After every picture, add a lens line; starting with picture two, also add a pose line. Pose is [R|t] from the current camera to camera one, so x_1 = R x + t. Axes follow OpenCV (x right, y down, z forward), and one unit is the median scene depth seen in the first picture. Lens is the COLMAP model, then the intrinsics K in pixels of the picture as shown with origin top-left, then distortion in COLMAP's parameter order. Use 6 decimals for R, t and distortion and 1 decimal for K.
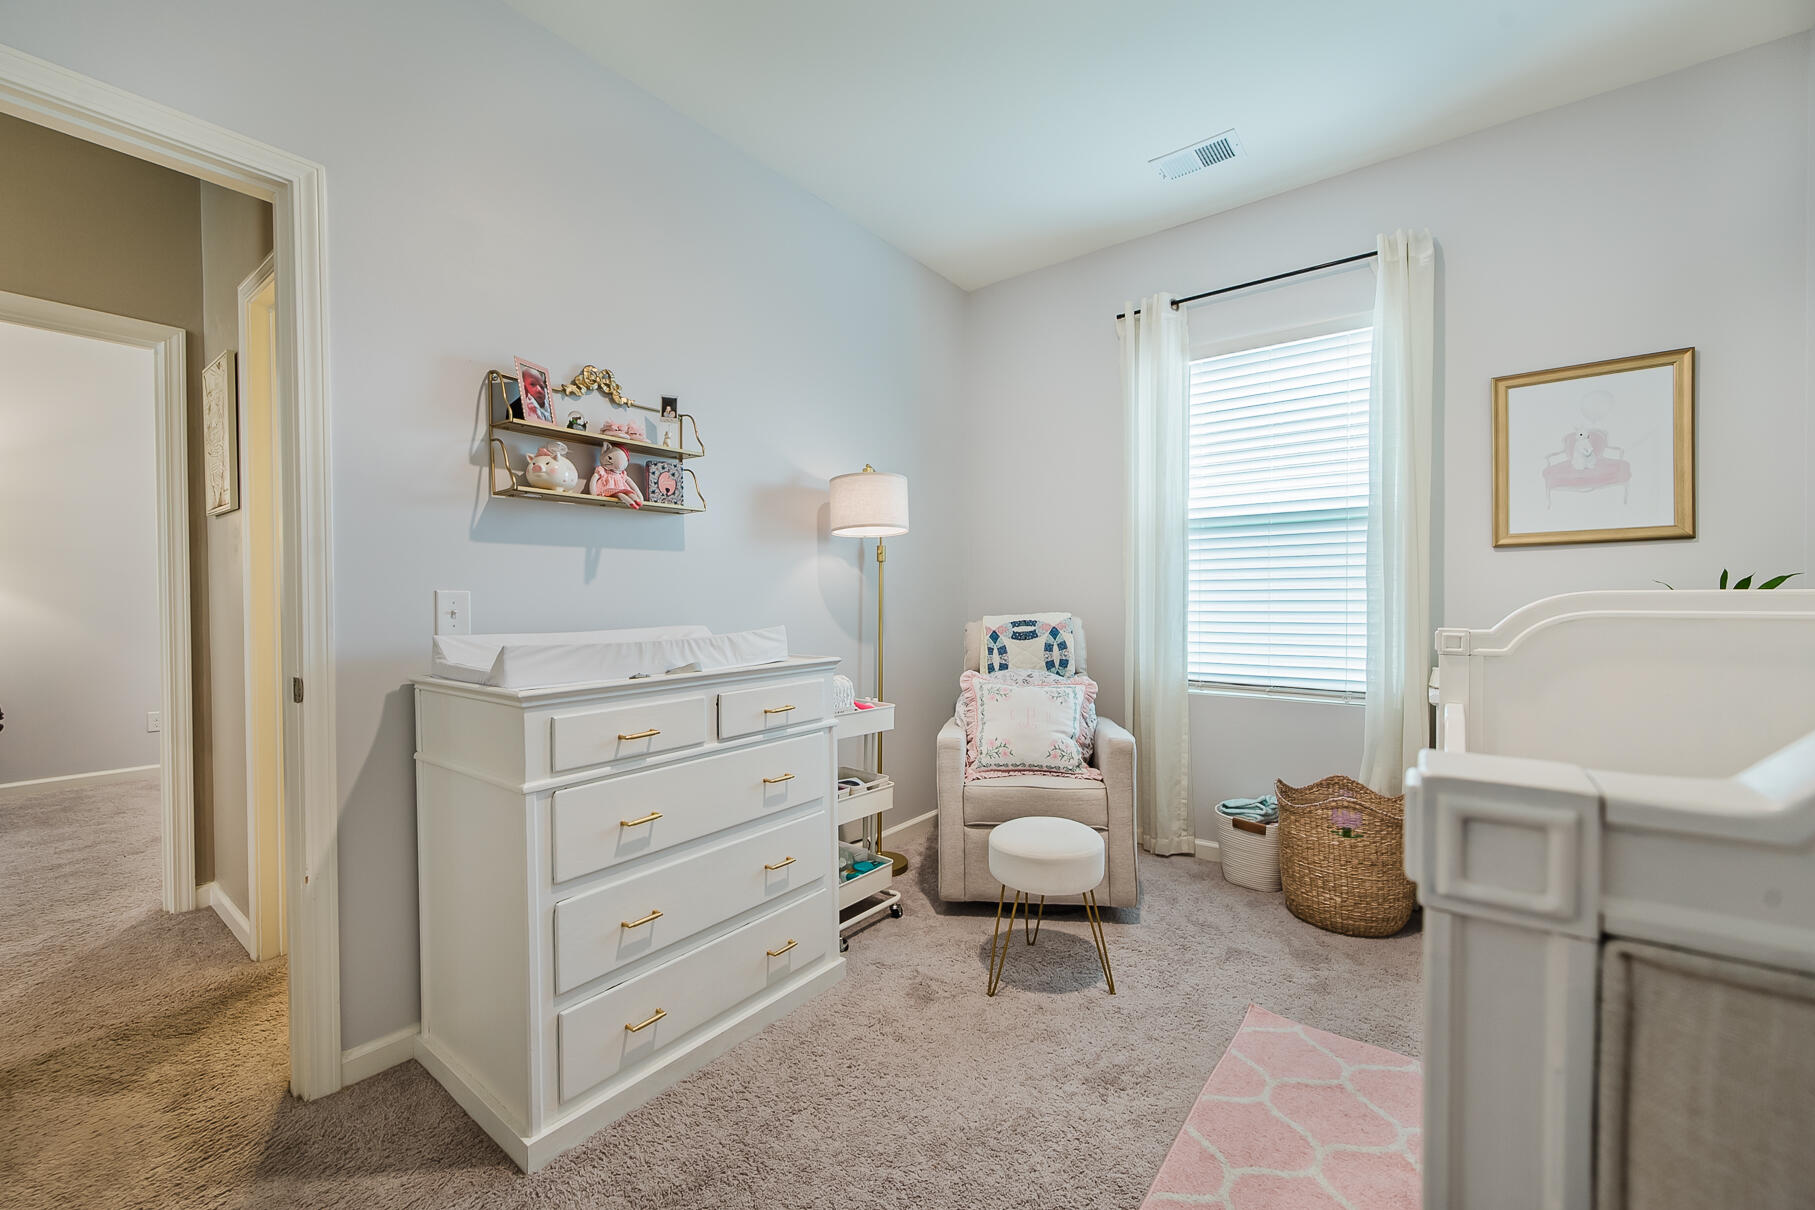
lens RADIAL K [[703.8, 0, 907.5], [0, 703.8, 605.0], [0, 0, 1]] dist [0.000806, 0.000025]
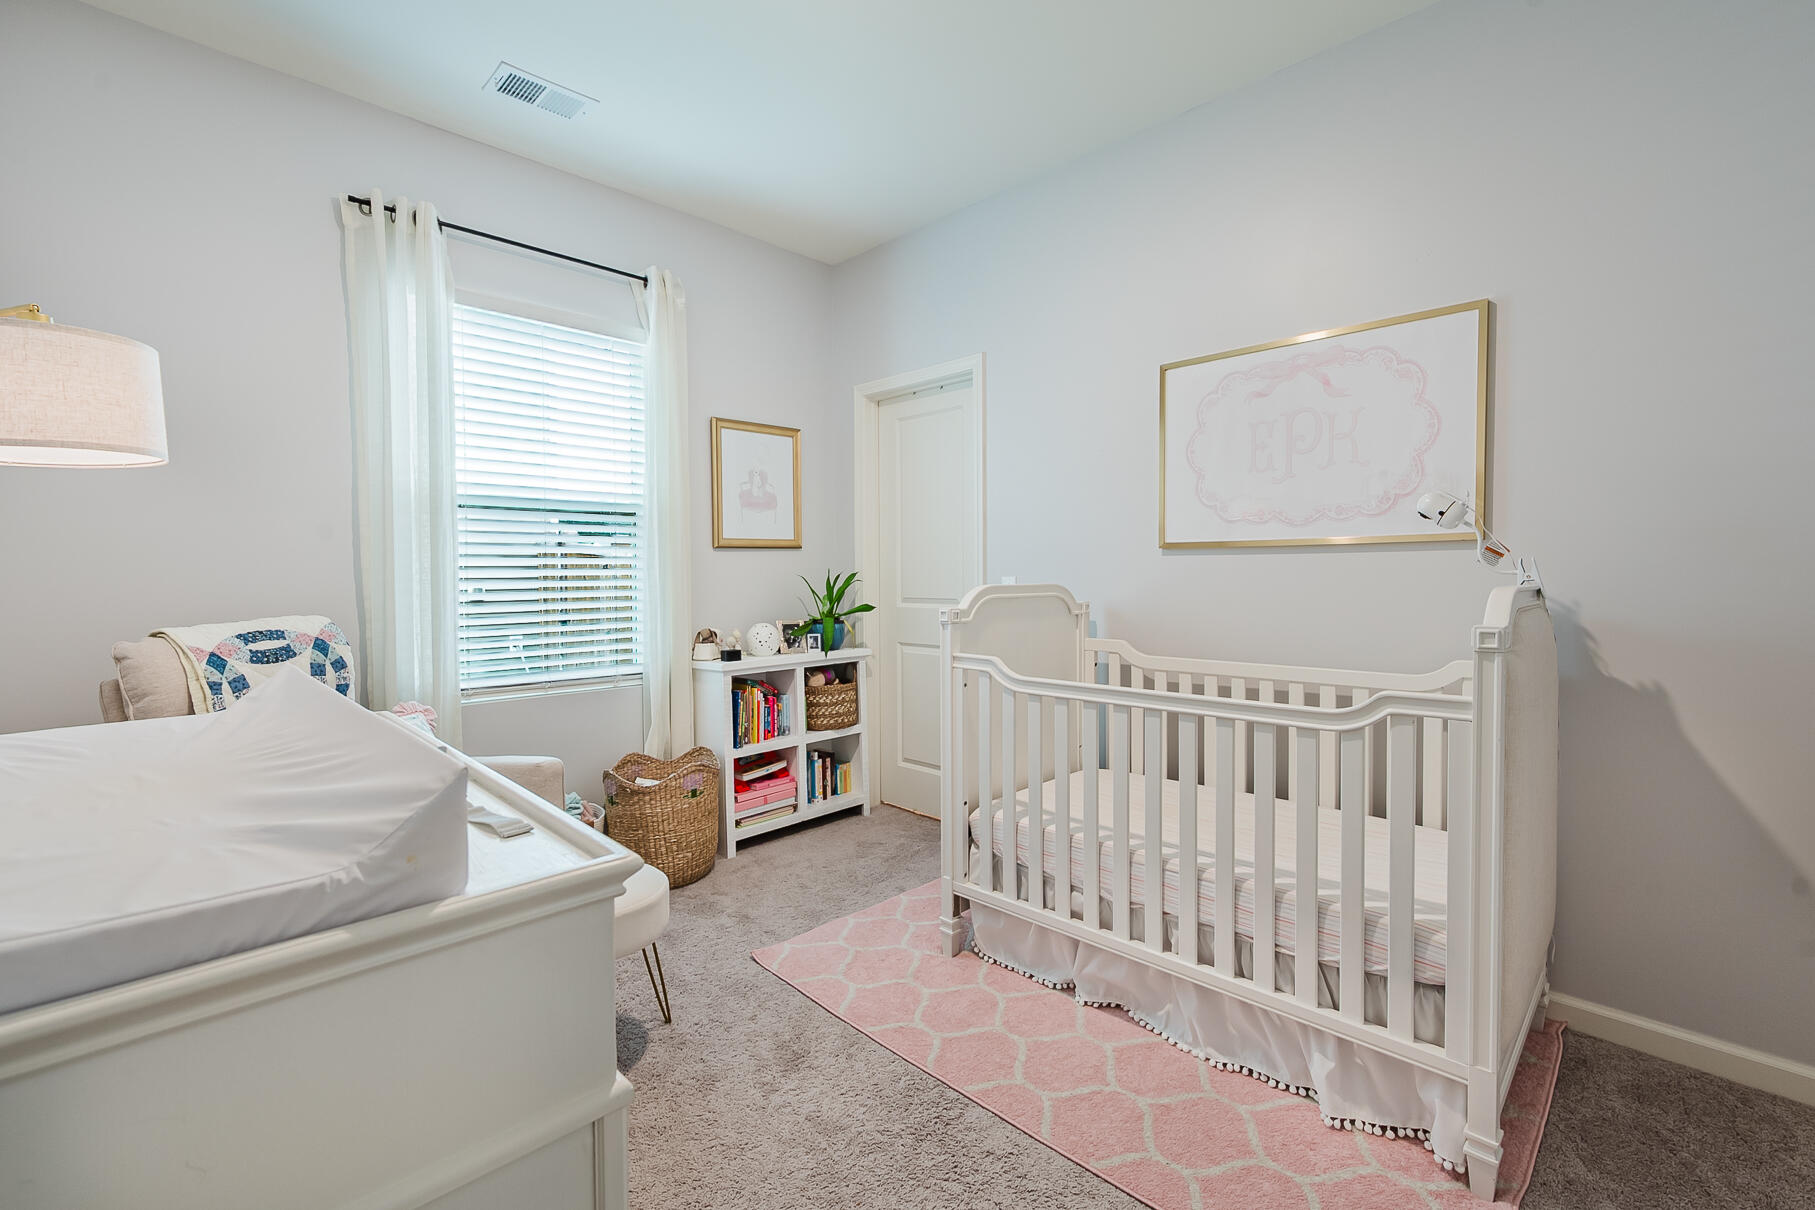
lens RADIAL K [[776.7, 0, 907.5], [0, 776.7, 605.0], [0, 0, 1]] dist [-0.032523, 0.000010]
pose [[0.124036, -0.029359, 0.991843, -0.427029], [0.024062, 0.999357, 0.026572, -0.004793], [-0.991986, 0.020570, 0.124663, 0.373407]]
